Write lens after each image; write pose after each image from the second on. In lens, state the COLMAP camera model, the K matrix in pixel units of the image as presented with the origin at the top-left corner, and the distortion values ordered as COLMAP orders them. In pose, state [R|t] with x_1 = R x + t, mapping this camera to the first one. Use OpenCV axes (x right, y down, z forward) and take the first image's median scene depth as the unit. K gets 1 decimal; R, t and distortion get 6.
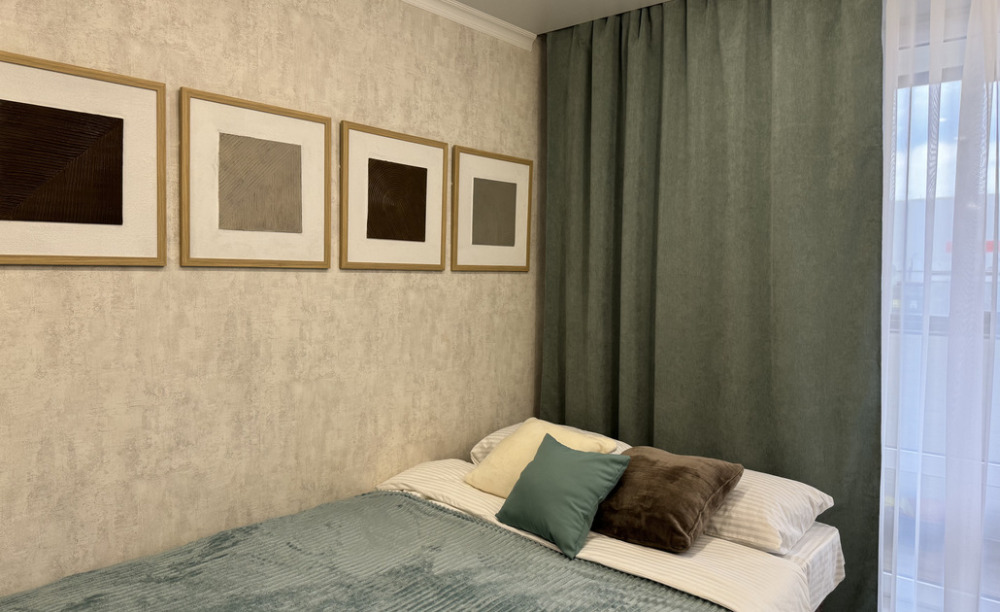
lens RADIAL K [[701.4, 0, 501.6], [0, 701.4, 307.3], [0, 0, 1]] dist [0.109038, -0.162589]
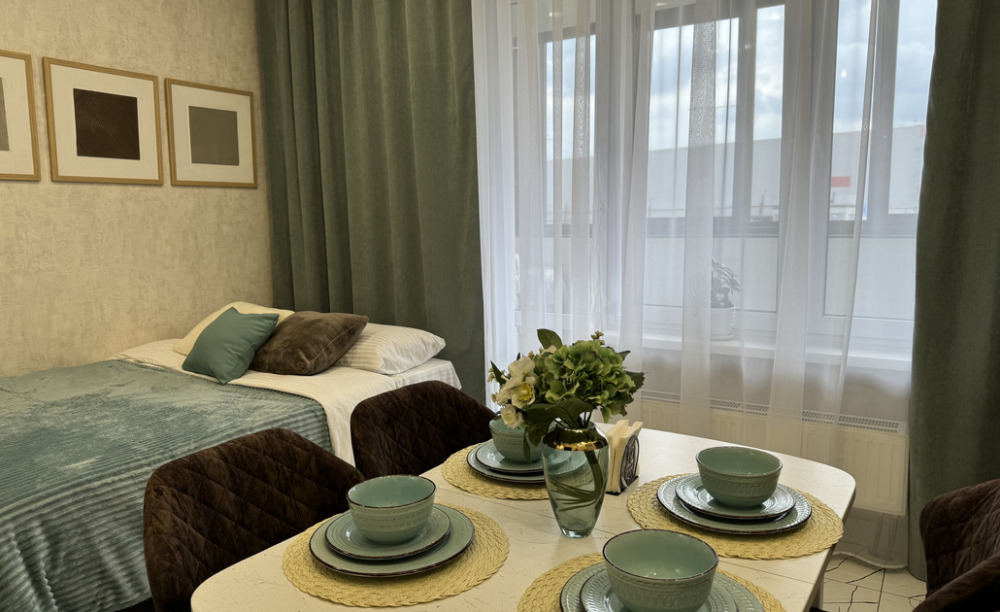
lens RADIAL K [[687.1, 0, 499.4], [0, 687.1, 308.7], [0, 0, 1]] dist [-0.040742, 0.003557]
pose [[0.982826, -0.050167, 0.177587, 0.271204], [0.034912, 0.995508, 0.088004, 0.077484], [-0.181204, -0.080293, 0.980162, -0.253322]]
